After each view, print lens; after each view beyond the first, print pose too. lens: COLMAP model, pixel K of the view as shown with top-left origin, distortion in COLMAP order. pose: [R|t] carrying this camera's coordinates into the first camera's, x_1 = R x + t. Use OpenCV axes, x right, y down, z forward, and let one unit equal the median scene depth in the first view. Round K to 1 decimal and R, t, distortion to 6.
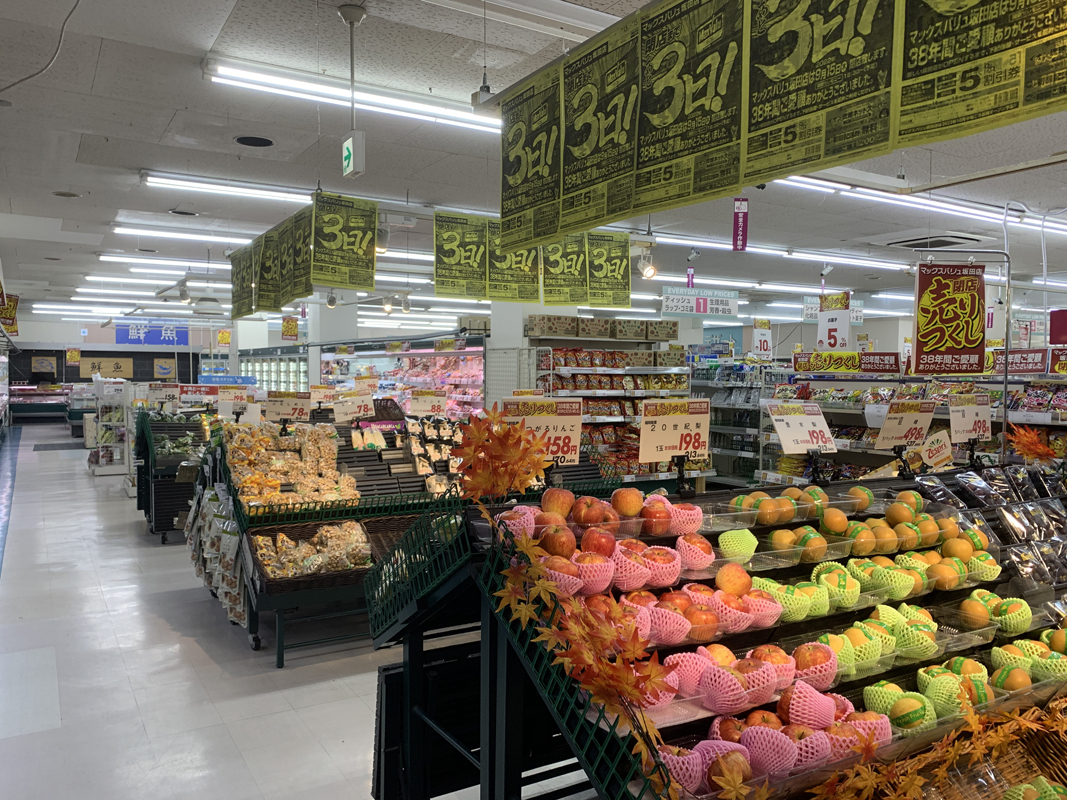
lens RADIAL K [[809.8, 0, 518.3], [0, 809.8, 395.3], [0, 0, 1]] dist [0.050138, -0.044032]
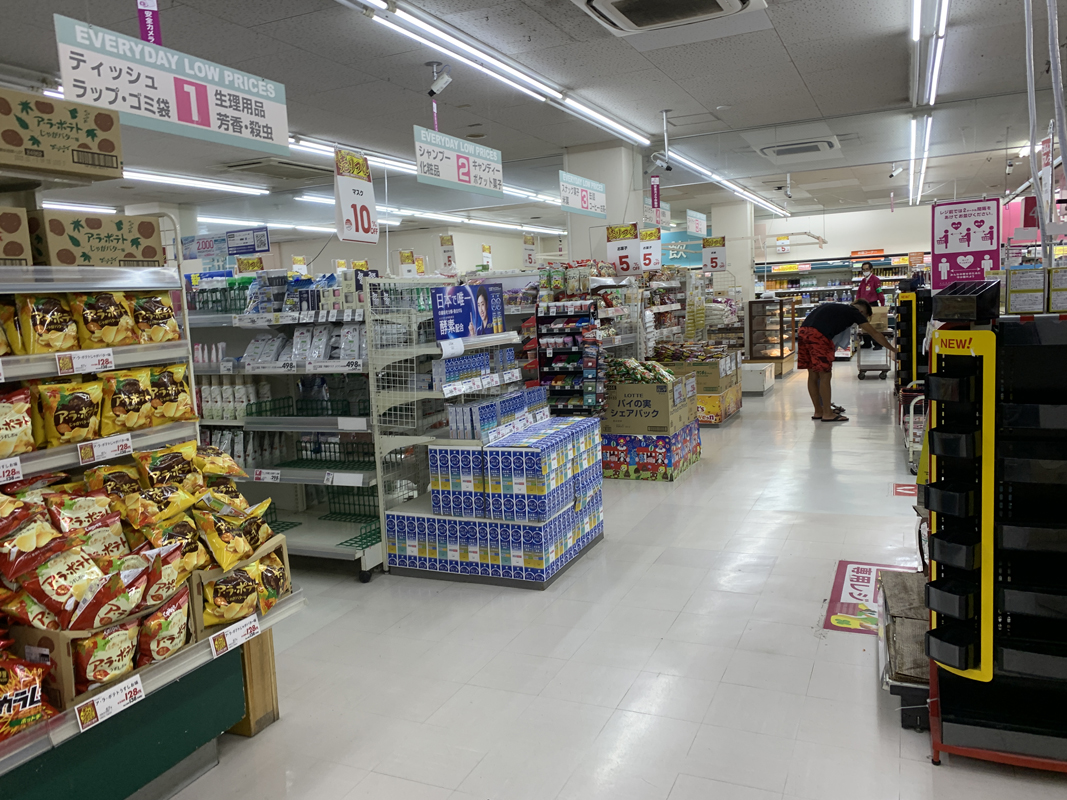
lens RADIAL K [[809.8, 0, 518.3], [0, 809.8, 395.3], [0, 0, 1]] dist [0.050138, -0.044032]
pose [[0.826172, -0.121102, 0.550249, 0.131486], [0.079754, 0.991930, 0.098564, -0.006482], [-0.557744, -0.037546, 0.829163, 0.622992]]
